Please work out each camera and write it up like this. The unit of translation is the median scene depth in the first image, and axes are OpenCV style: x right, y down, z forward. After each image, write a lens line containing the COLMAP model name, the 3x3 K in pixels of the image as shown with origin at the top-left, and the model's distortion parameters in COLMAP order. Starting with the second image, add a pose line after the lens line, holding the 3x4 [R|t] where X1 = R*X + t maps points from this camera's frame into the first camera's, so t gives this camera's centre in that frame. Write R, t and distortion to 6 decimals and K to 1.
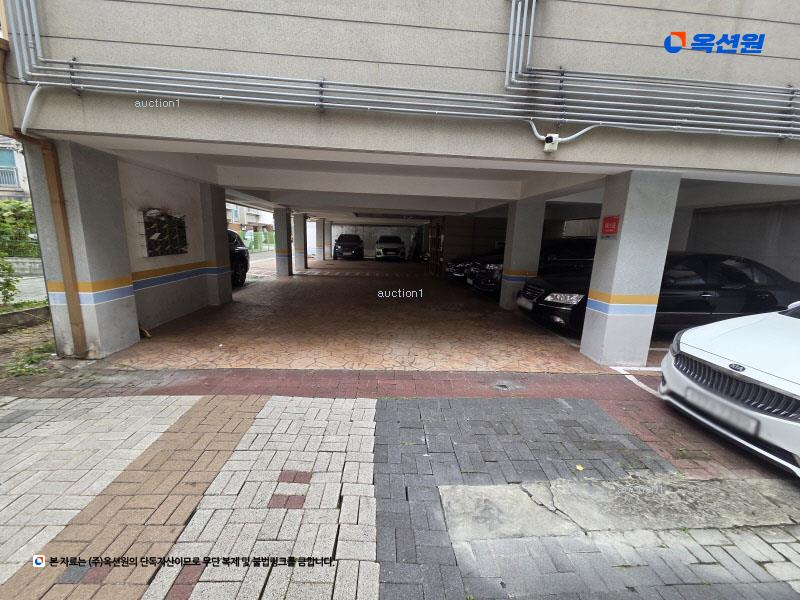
lens RADIAL K [[326.5, 0, 396.5], [0, 326.5, 300.0], [0, 0, 1]] dist [0.001899, 0.000173]
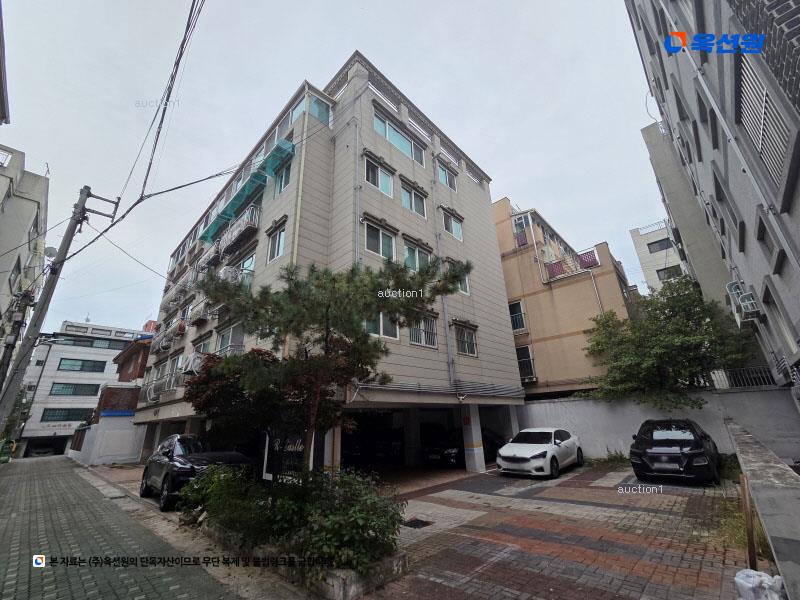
lens RADIAL K [[326.5, 0, 396.5], [0, 326.5, 300.0], [0, 0, 1]] dist [0.001899, 0.000173]
pose [[0.742684, 0.173439, 0.646791, -1.595638], [0.187730, 0.873218, -0.449720, 0.031249], [-0.642789, 0.455422, 0.615966, -0.778558]]
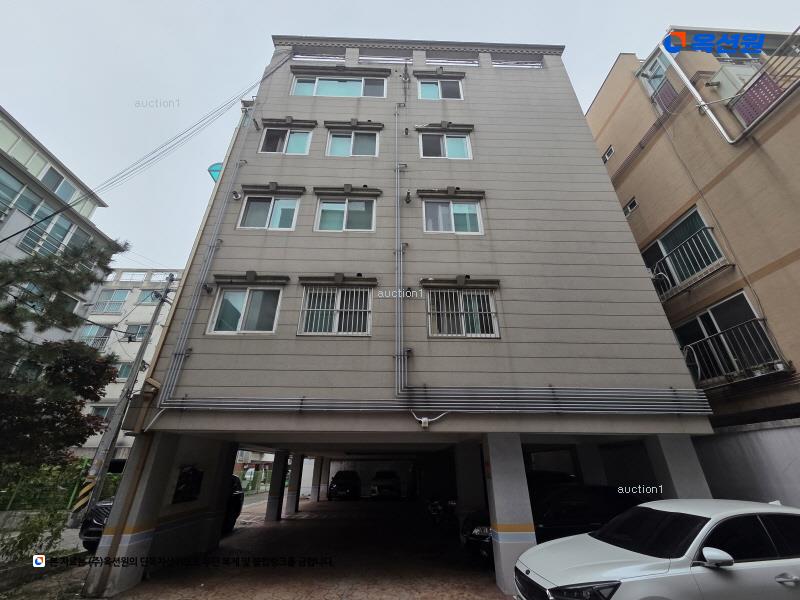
lens RADIAL K [[326.5, 0, 396.5], [0, 326.5, 300.0], [0, 0, 1]] dist [0.001899, 0.000173]
pose [[0.998676, -0.048239, -0.017892, 0.238443], [0.026861, 0.785435, -0.618361, 0.064647], [0.043882, 0.617061, 0.785691, -0.534262]]
